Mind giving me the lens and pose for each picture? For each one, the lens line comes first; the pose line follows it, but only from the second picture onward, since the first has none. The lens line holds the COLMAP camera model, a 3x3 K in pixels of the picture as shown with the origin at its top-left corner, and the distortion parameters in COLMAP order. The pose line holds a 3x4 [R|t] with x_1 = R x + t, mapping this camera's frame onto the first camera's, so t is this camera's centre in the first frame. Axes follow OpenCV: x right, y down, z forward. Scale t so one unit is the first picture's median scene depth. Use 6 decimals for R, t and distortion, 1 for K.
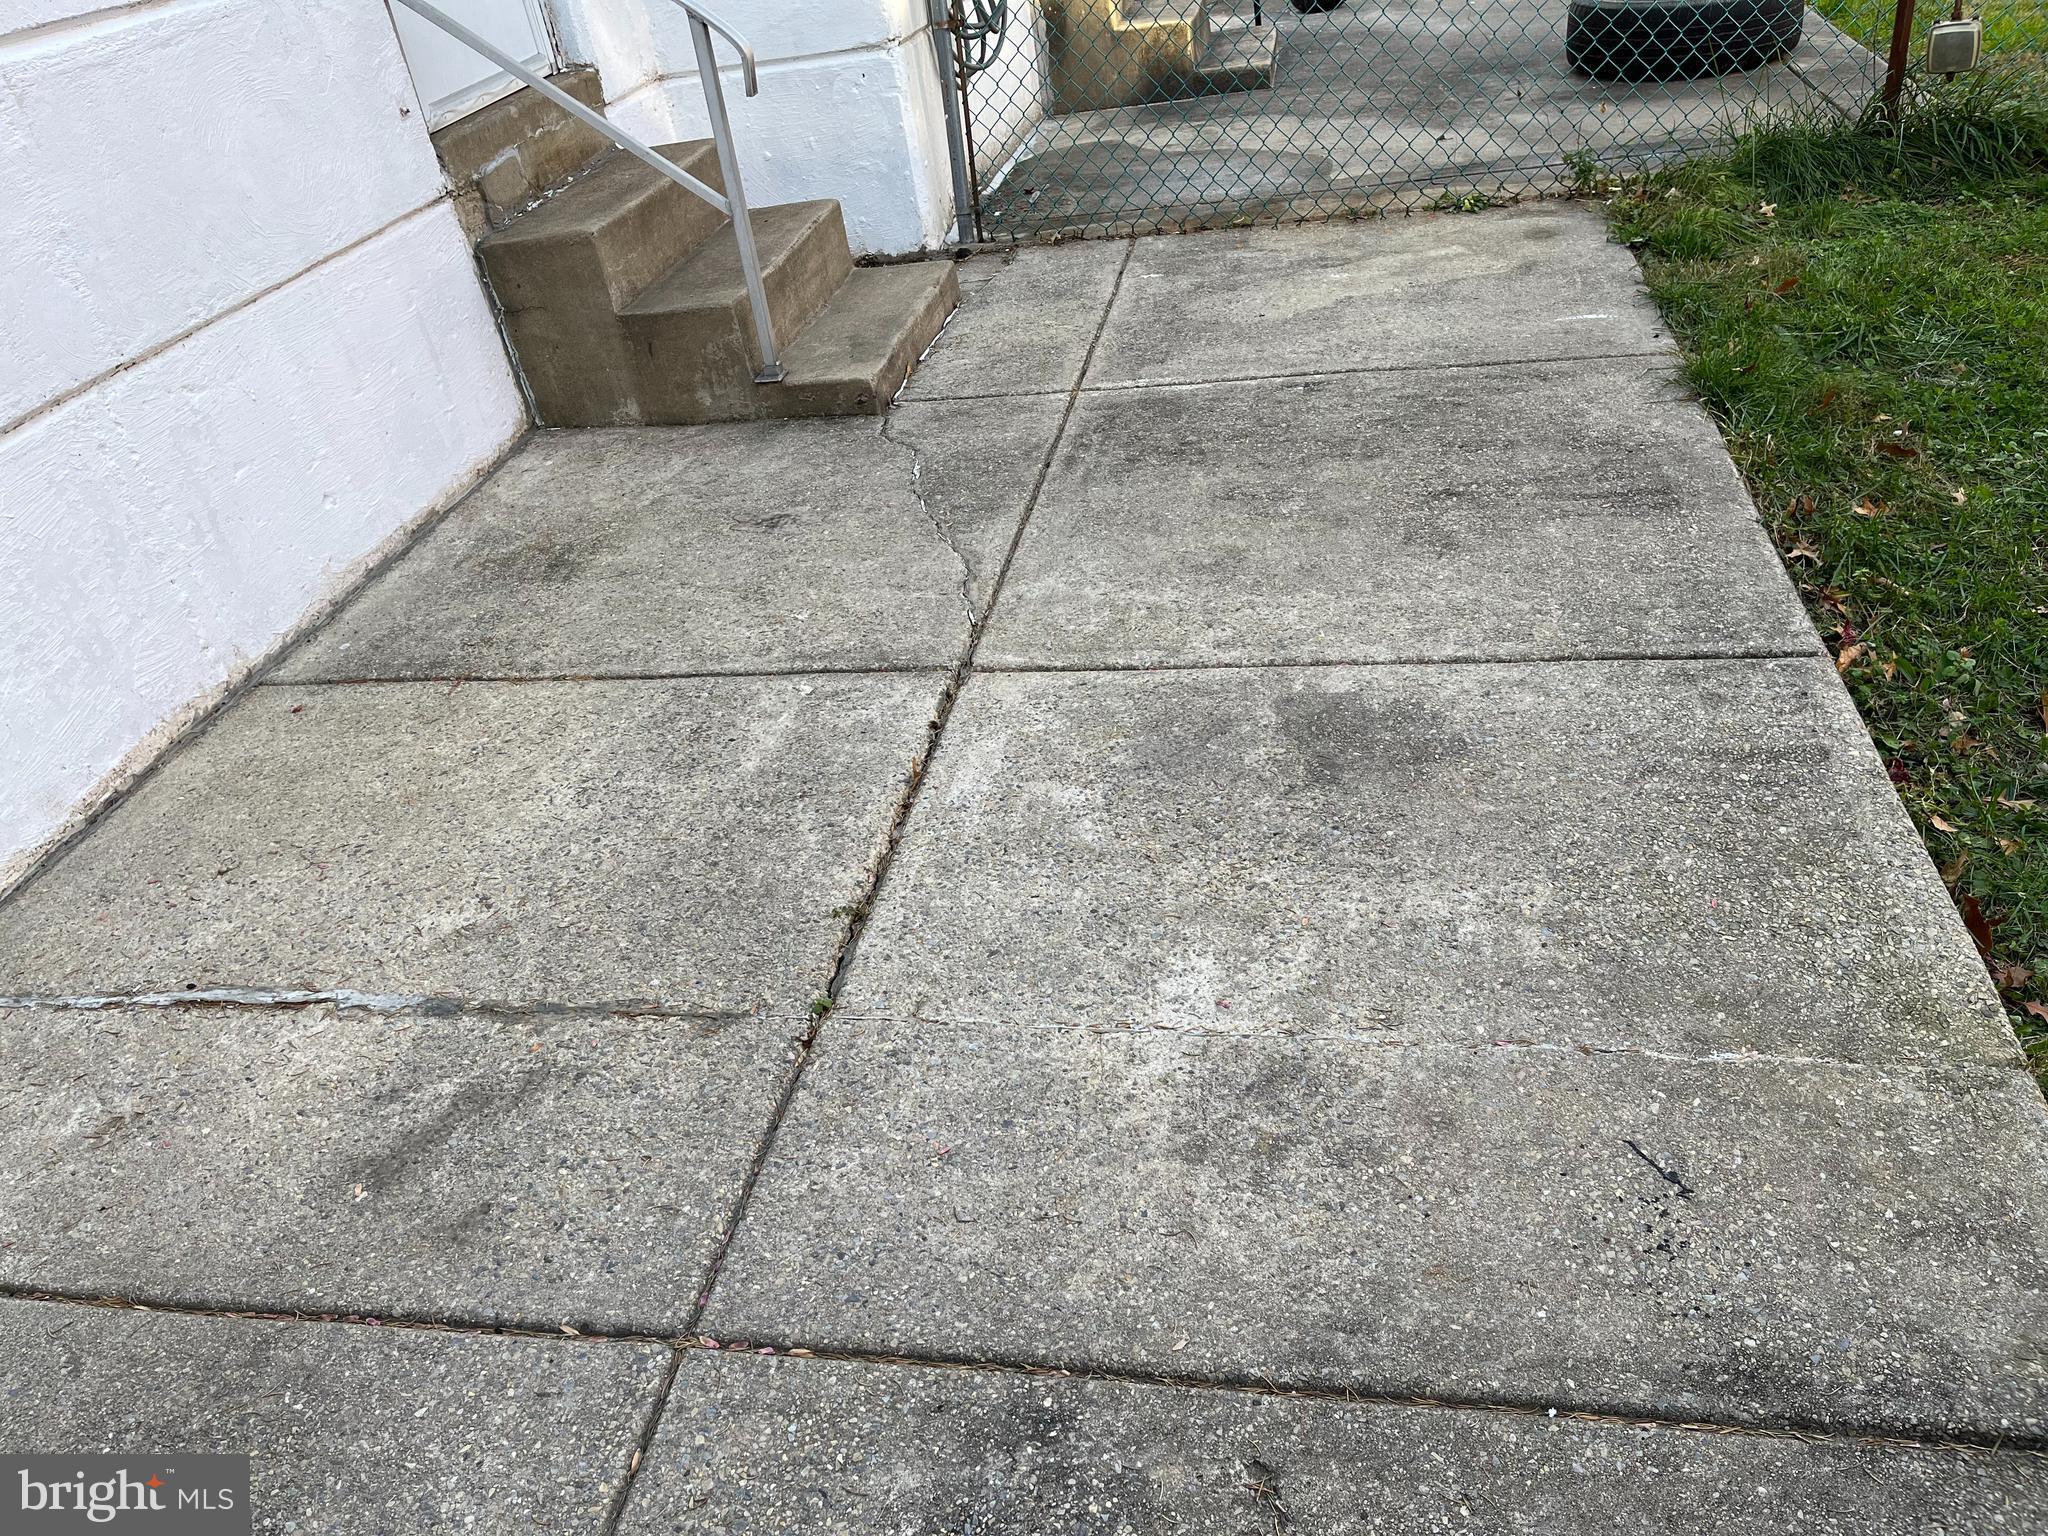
lens RADIAL K [[1541.1, 0, 1020.5], [0, 1541.1, 778.3], [0, 0, 1]] dist [0.077311, -0.099497]
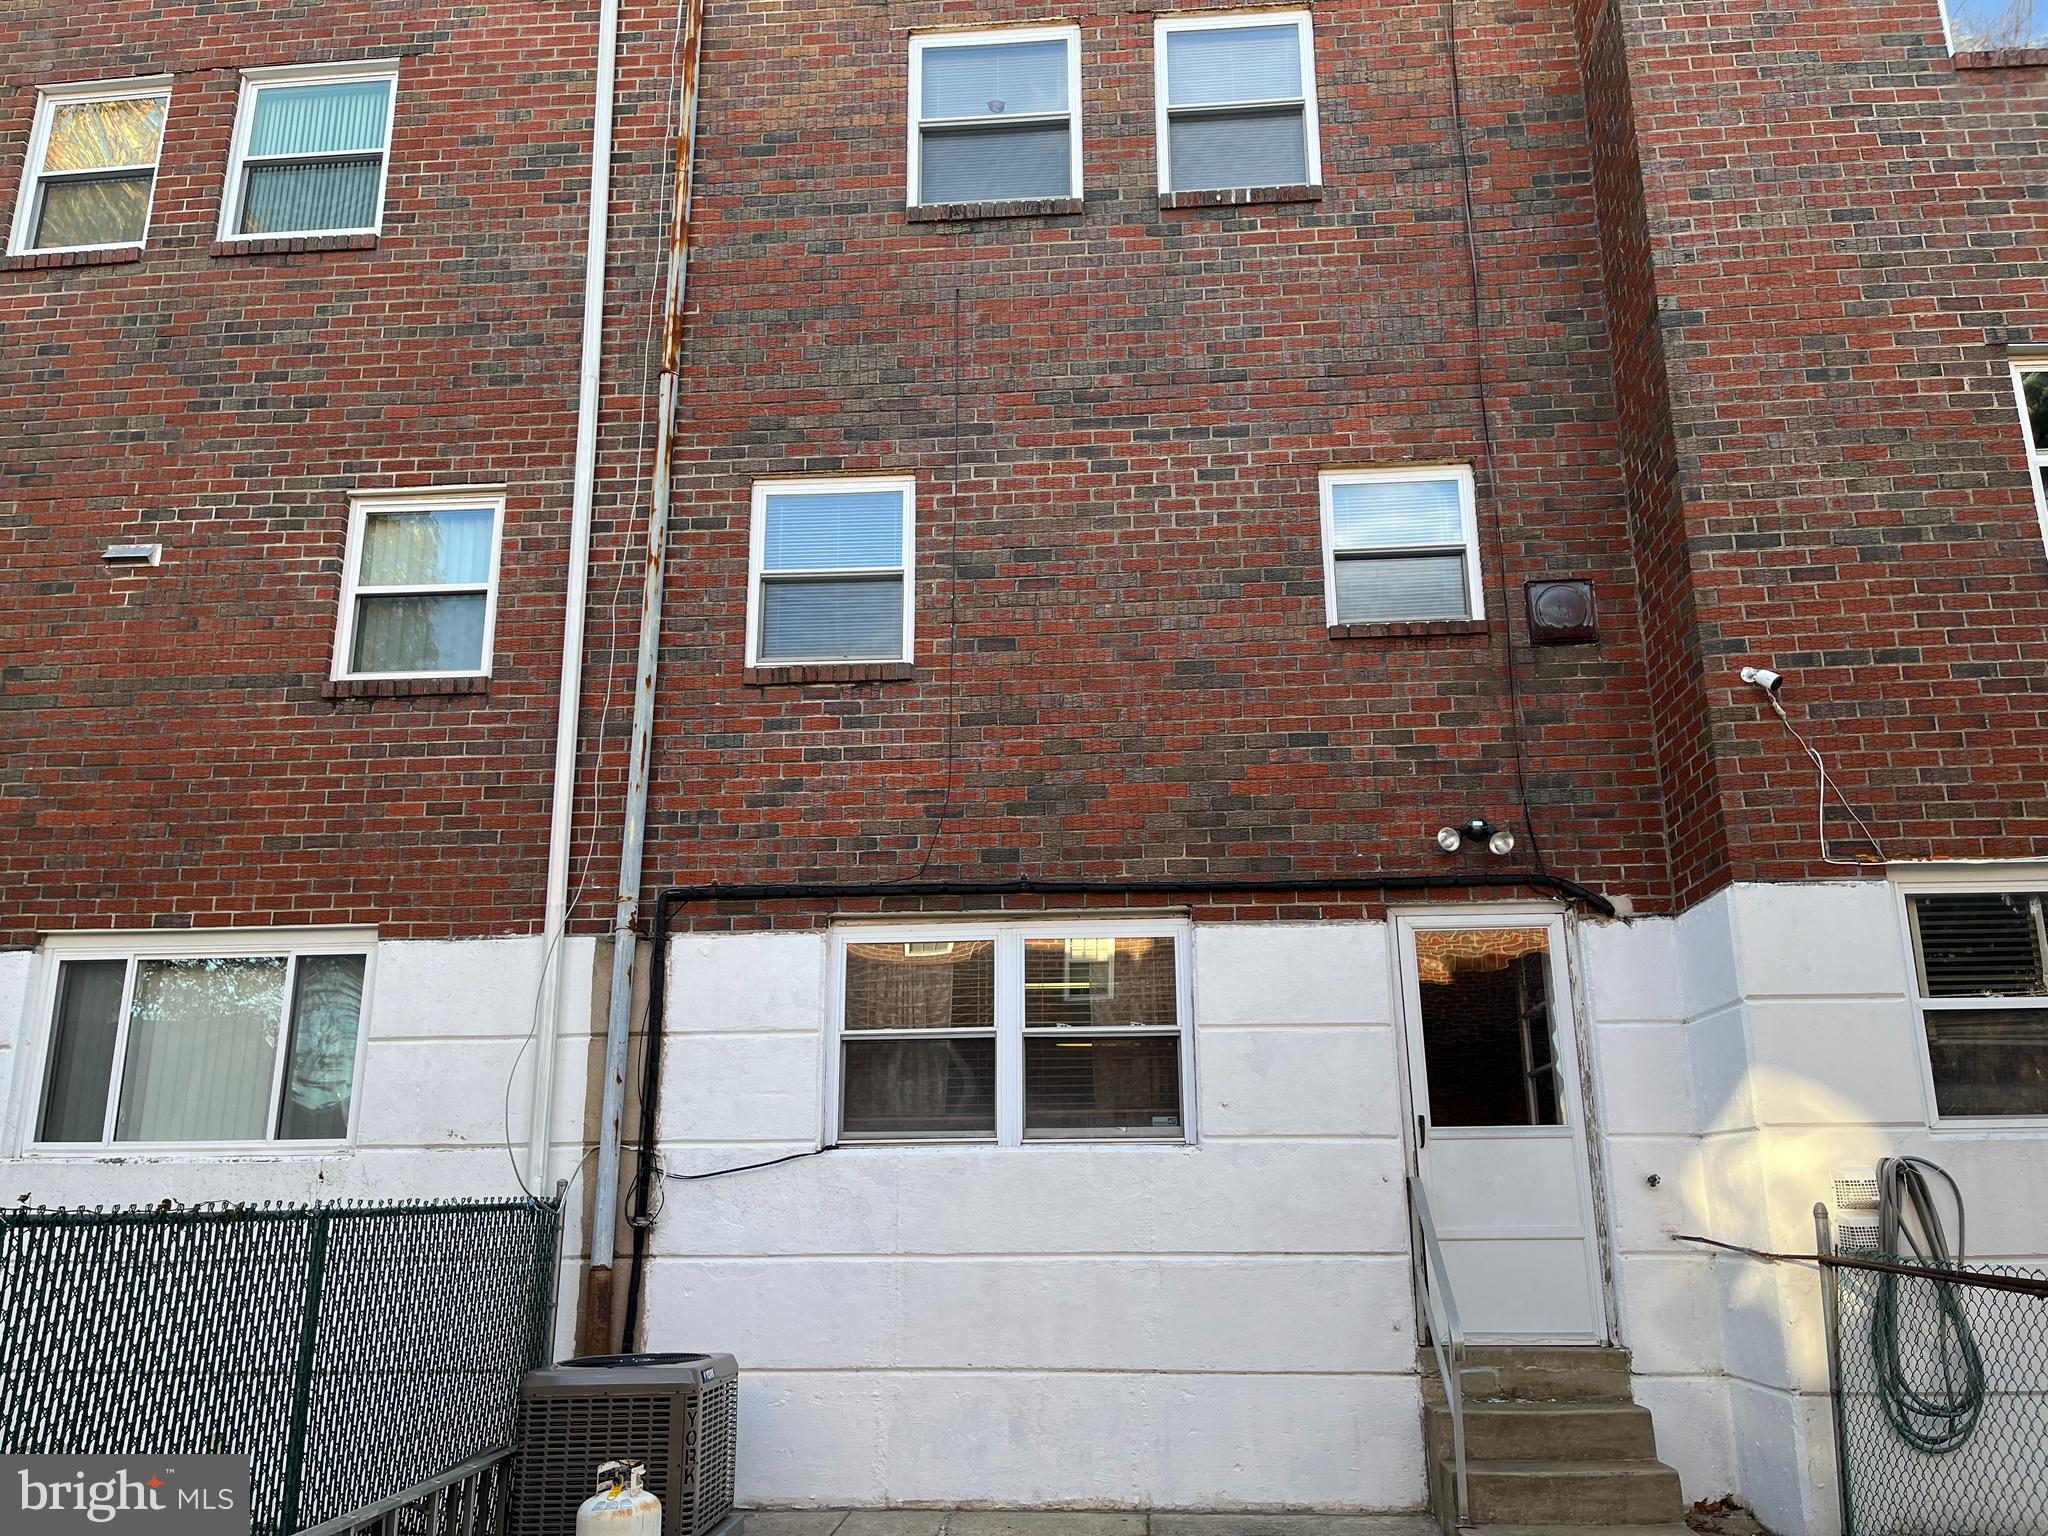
lens RADIAL K [[1541.1, 0, 1023.2], [0, 1541.1, 770.9], [0, 0, 1]] dist [0.077311, -0.099497]
pose [[0.121720, -0.120521, -0.985220, 1.490300], [-0.551726, 0.816910, -0.168096, -0.363013], [0.825095, 0.564032, 0.032940, 0.090321]]
